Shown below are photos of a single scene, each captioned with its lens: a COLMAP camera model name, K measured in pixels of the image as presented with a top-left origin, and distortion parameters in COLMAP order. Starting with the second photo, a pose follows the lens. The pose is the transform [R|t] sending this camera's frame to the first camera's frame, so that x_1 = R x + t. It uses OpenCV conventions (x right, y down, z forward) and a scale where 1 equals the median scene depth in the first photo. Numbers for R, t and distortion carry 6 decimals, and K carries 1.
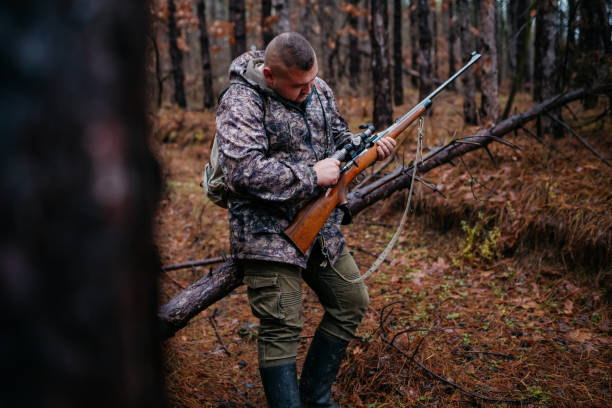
lens RADIAL K [[624.6, 0, 306.0], [0, 624.6, 189.2], [0, 0, 1]] dist [-0.004188, 0.020199]
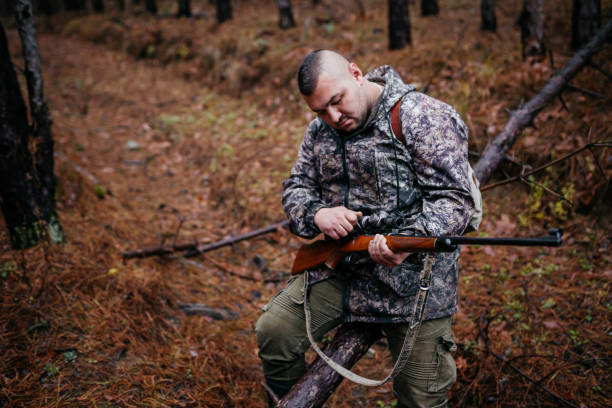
lens RADIAL K [[624.6, 0, 306.0], [0, 624.6, 189.2], [0, 0, 1]] dist [-0.004188, 0.020199]
pose [[0.995003, -0.081403, 0.057823, -0.124763], [0.067504, 0.975115, 0.211172, -0.140346], [-0.073574, -0.206213, 0.975737, 0.127605]]
